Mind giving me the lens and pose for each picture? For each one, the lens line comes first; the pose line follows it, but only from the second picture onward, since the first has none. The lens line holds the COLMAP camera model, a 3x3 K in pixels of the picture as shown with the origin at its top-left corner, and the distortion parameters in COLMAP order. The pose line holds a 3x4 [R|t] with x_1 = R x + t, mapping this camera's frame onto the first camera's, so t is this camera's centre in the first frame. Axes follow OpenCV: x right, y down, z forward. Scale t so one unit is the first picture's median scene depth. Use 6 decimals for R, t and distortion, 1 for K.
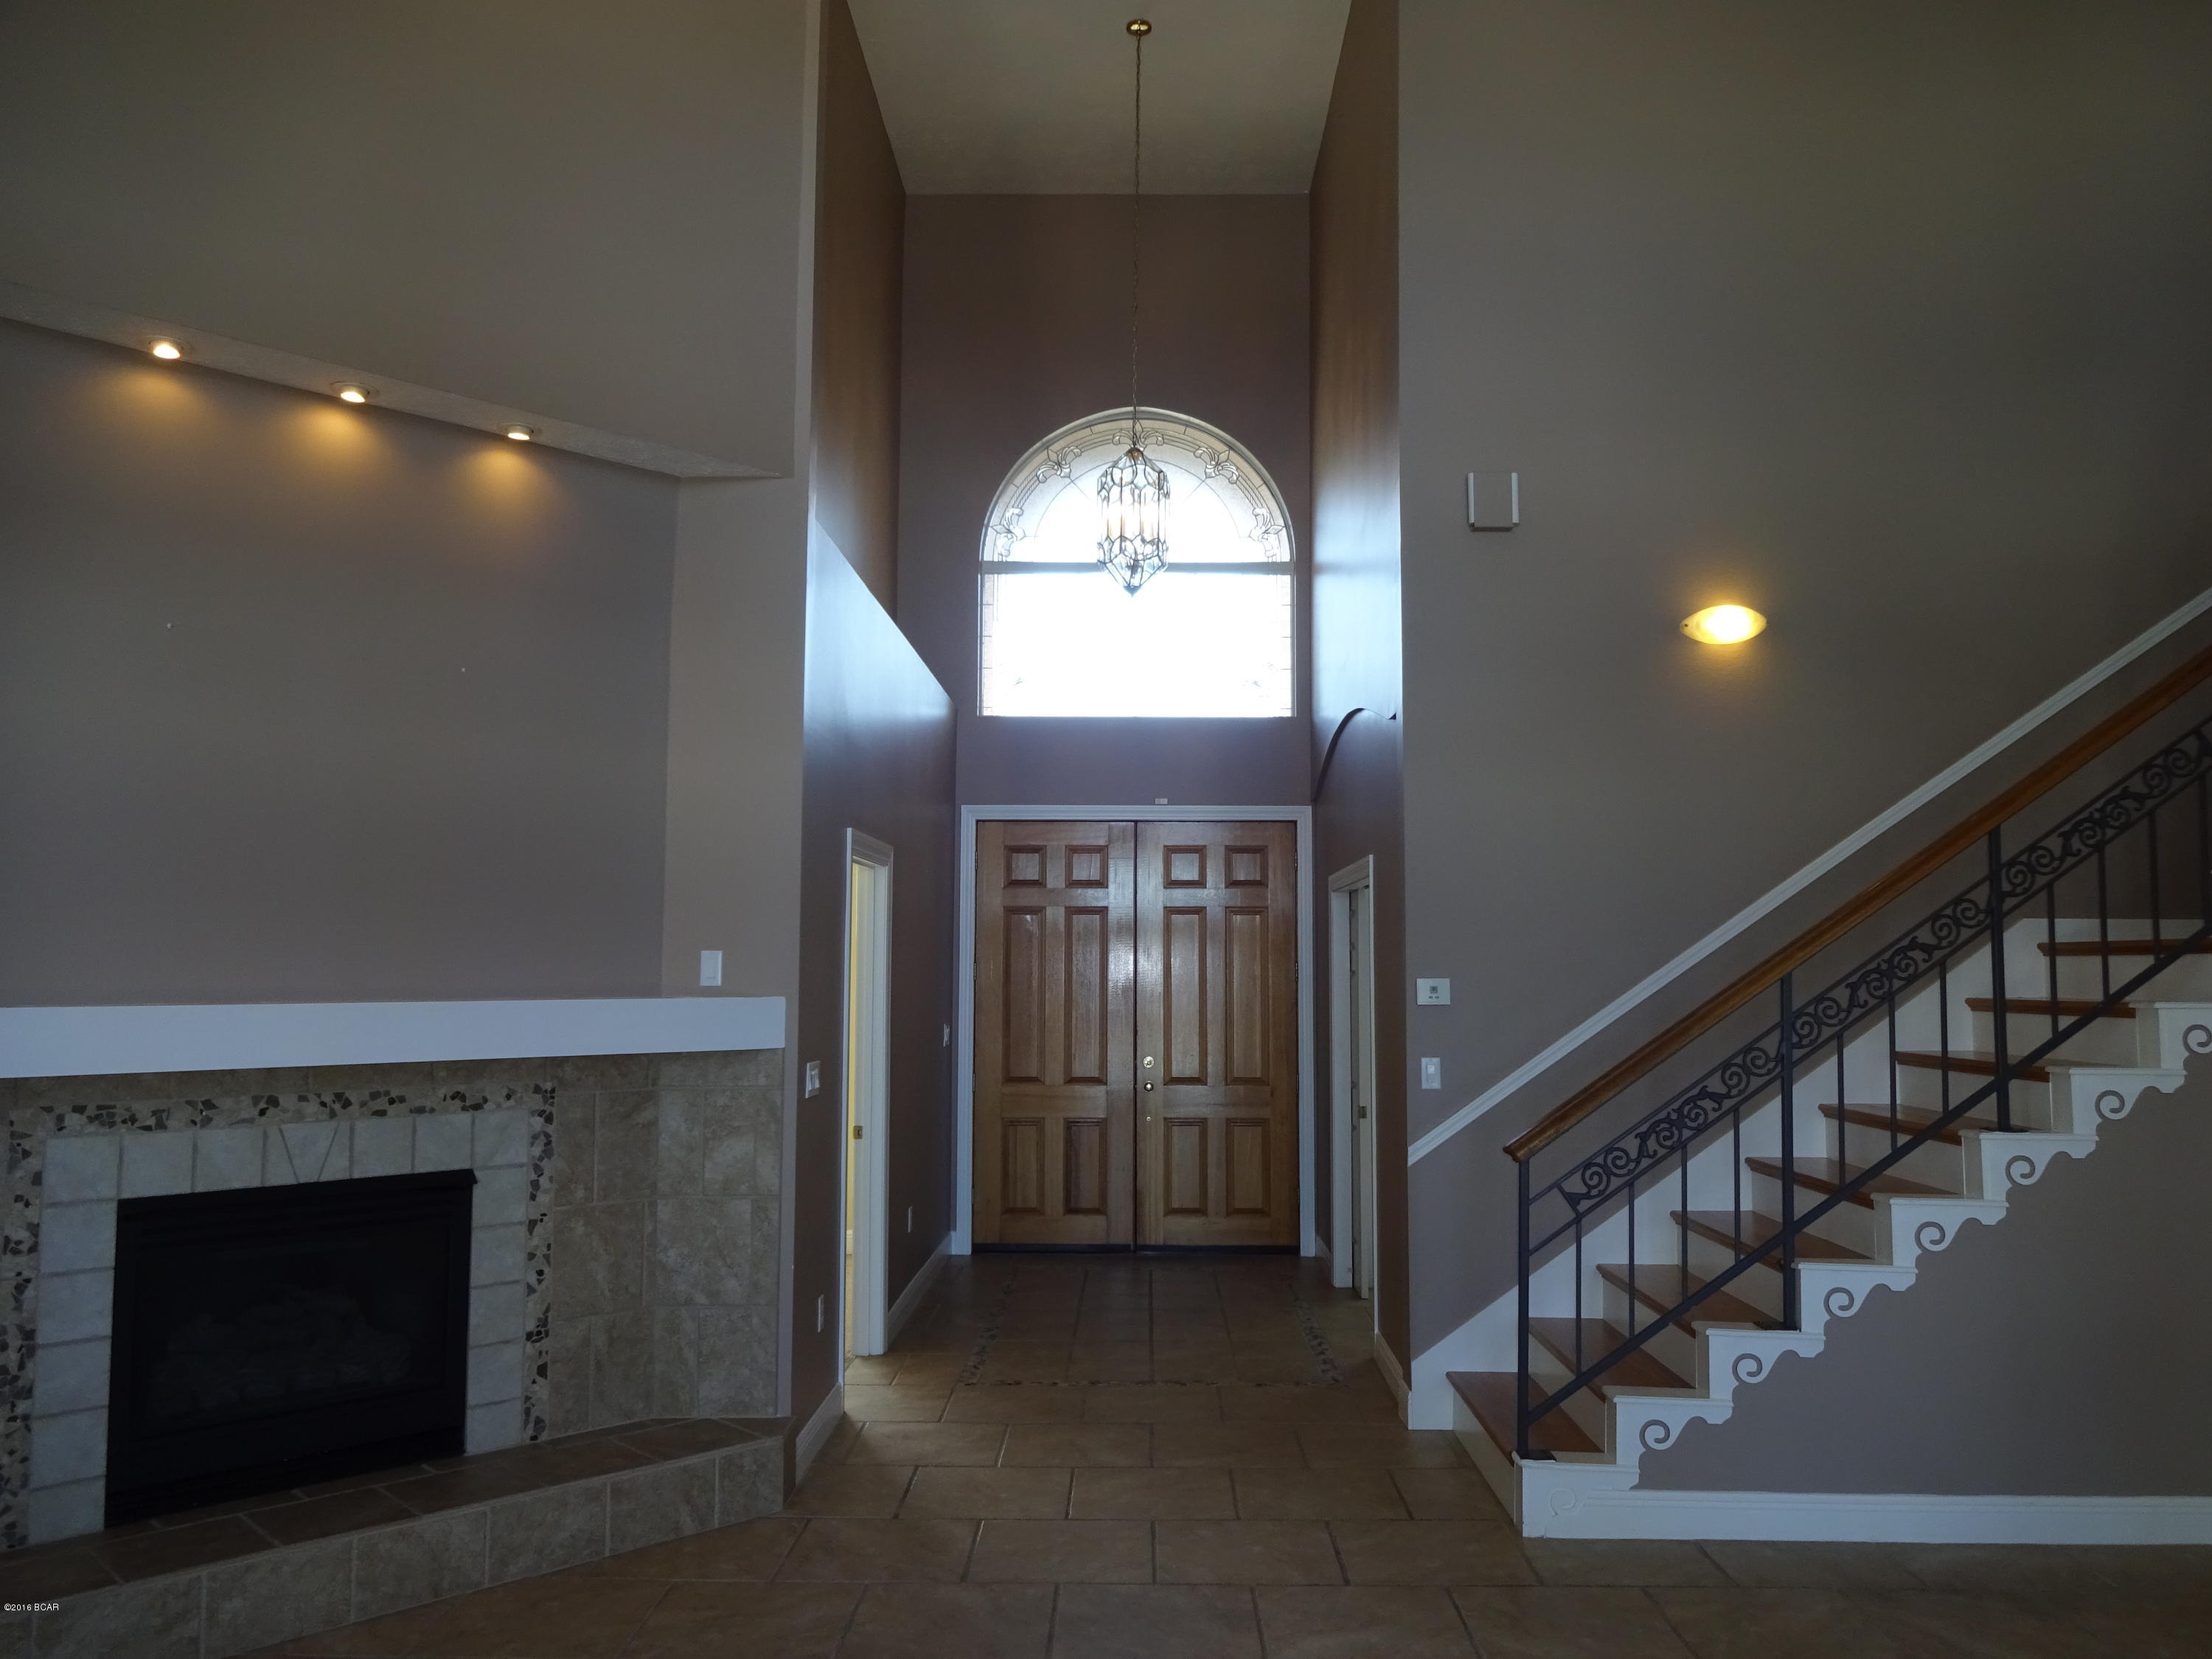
lens RADIAL K [[1632.1, 0, 1106.0], [0, 1632.1, 829.5], [0, 0, 1]] dist [-0.003582, 0.001105]
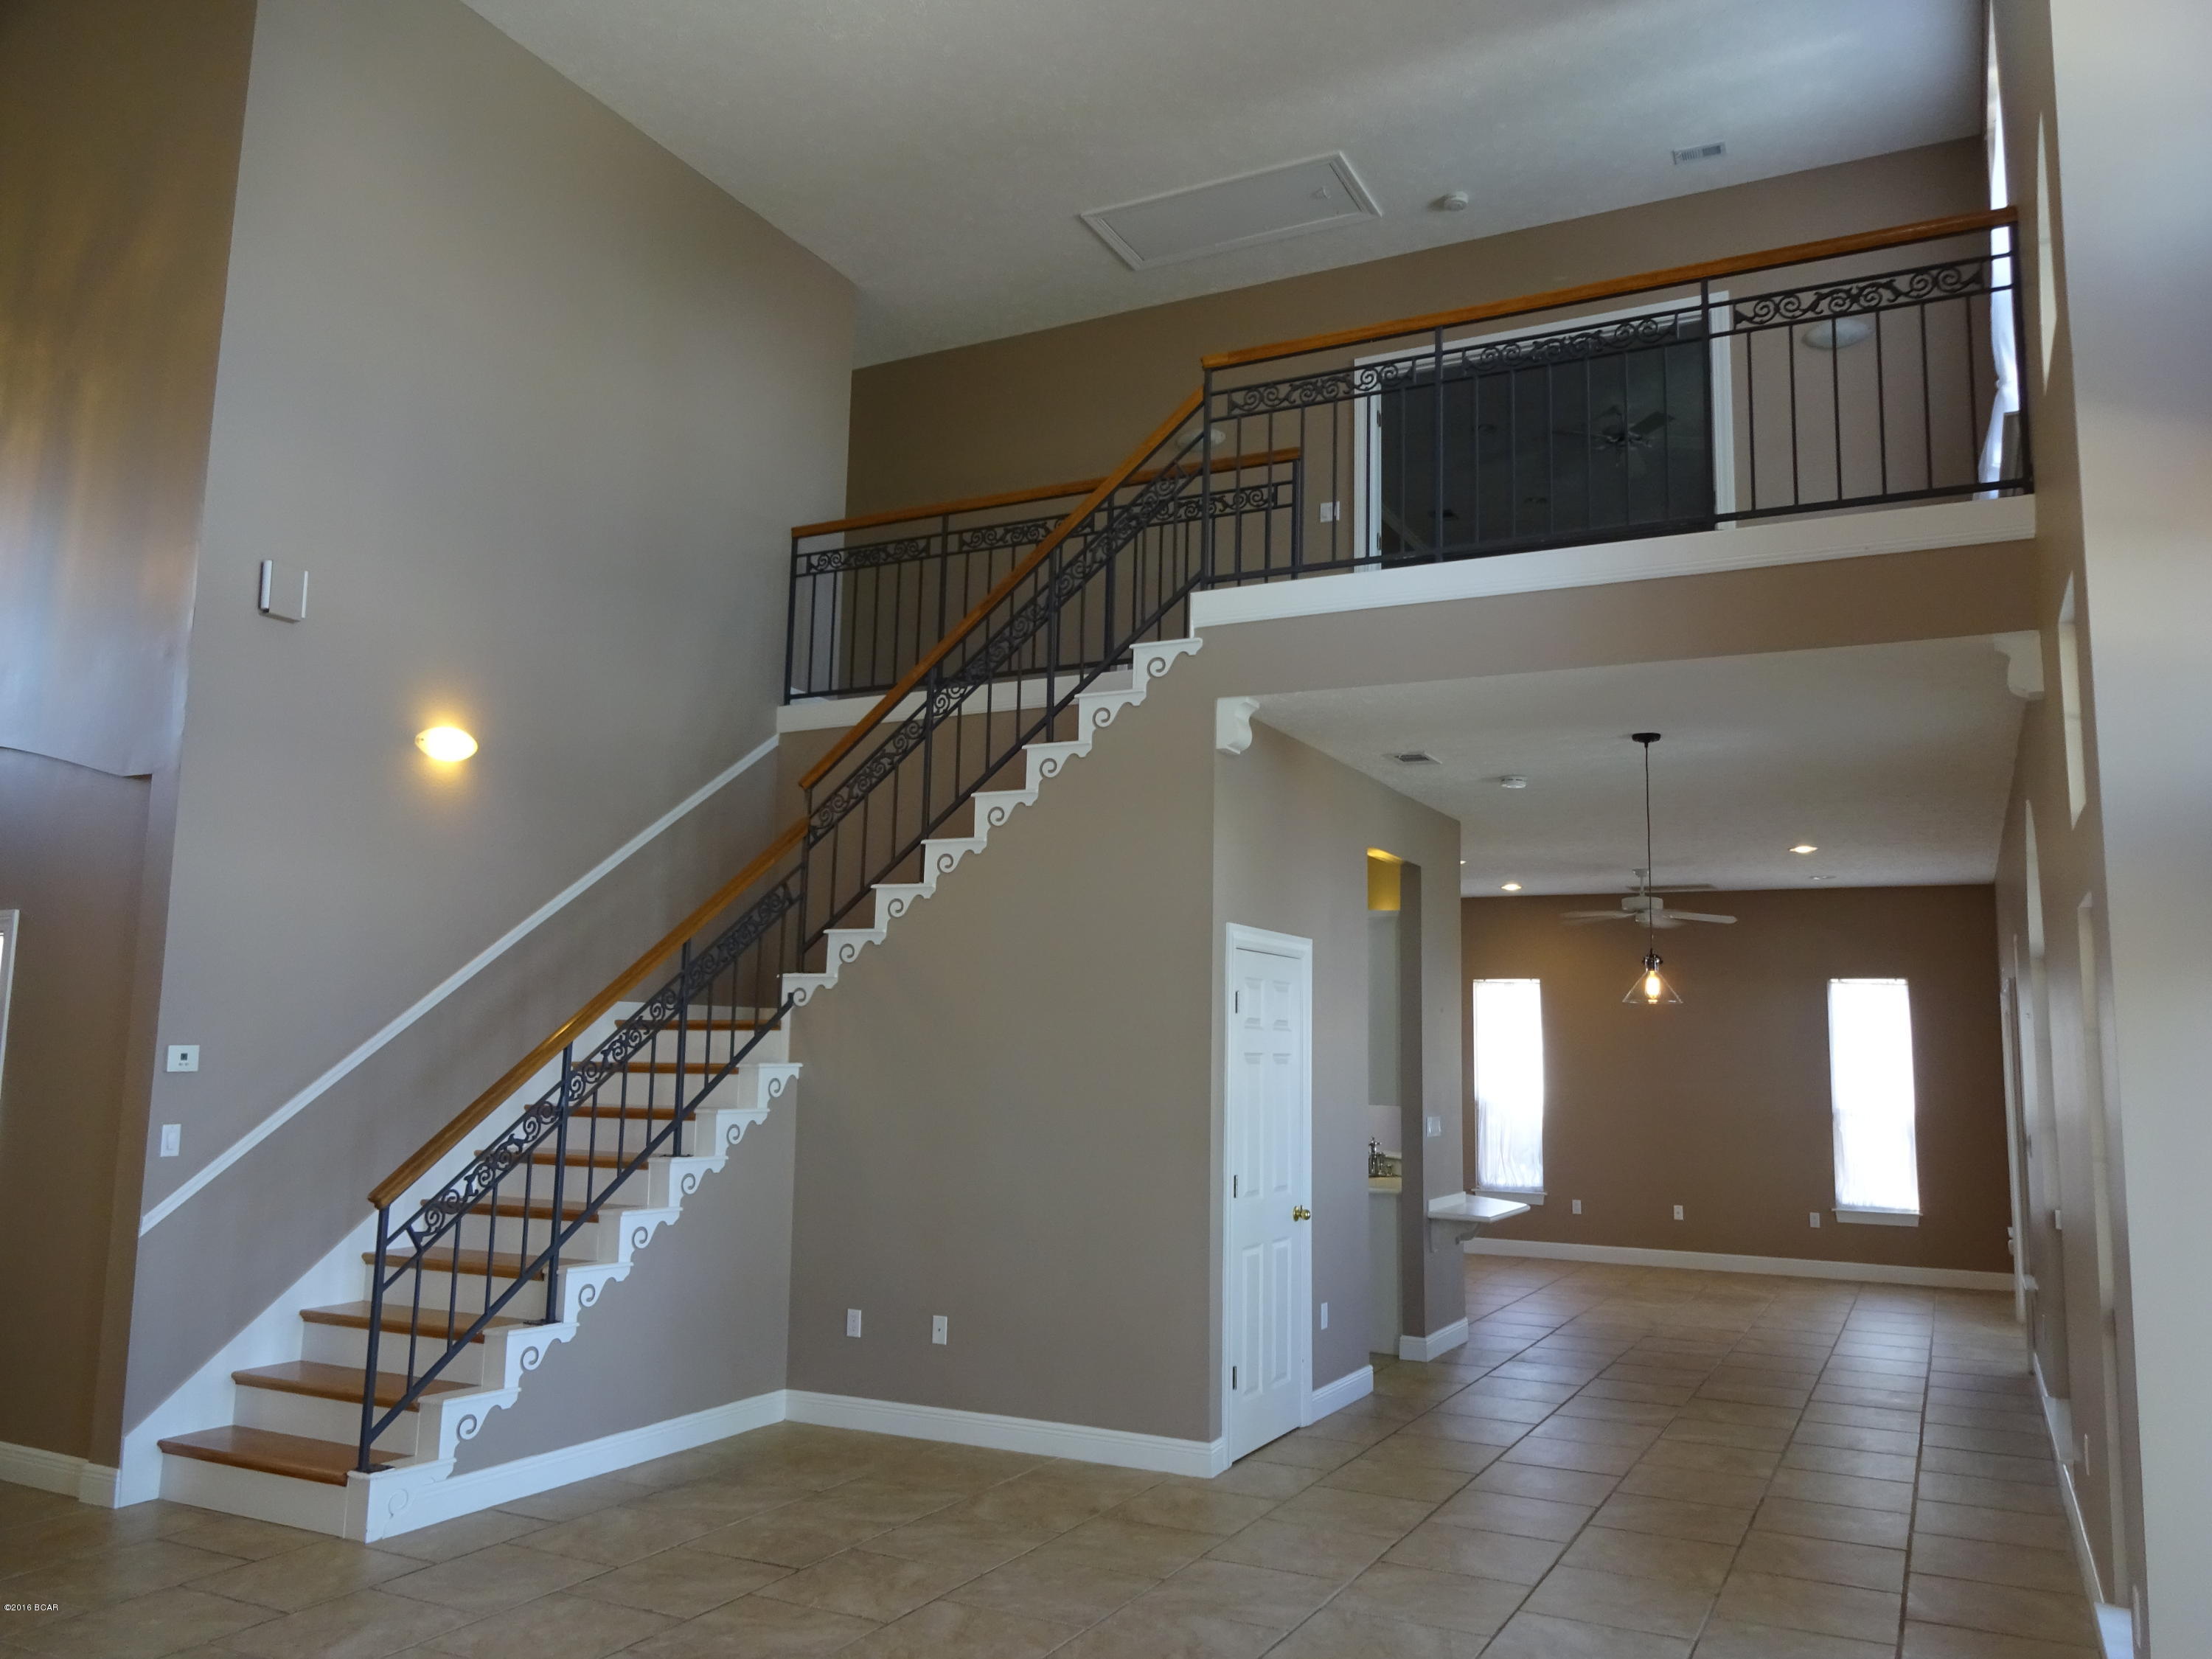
lens RADIAL K [[1607.4, 0, 1190.5], [0, 1607.4, 827.2], [0, 0, 1]] dist [-0.006859, -0.000735]
pose [[0.403644, 0.126477, 0.906132, -0.554183], [-0.085114, 0.991295, -0.100449, 0.005327], [-0.910948, -0.036579, 0.410895, 0.041168]]
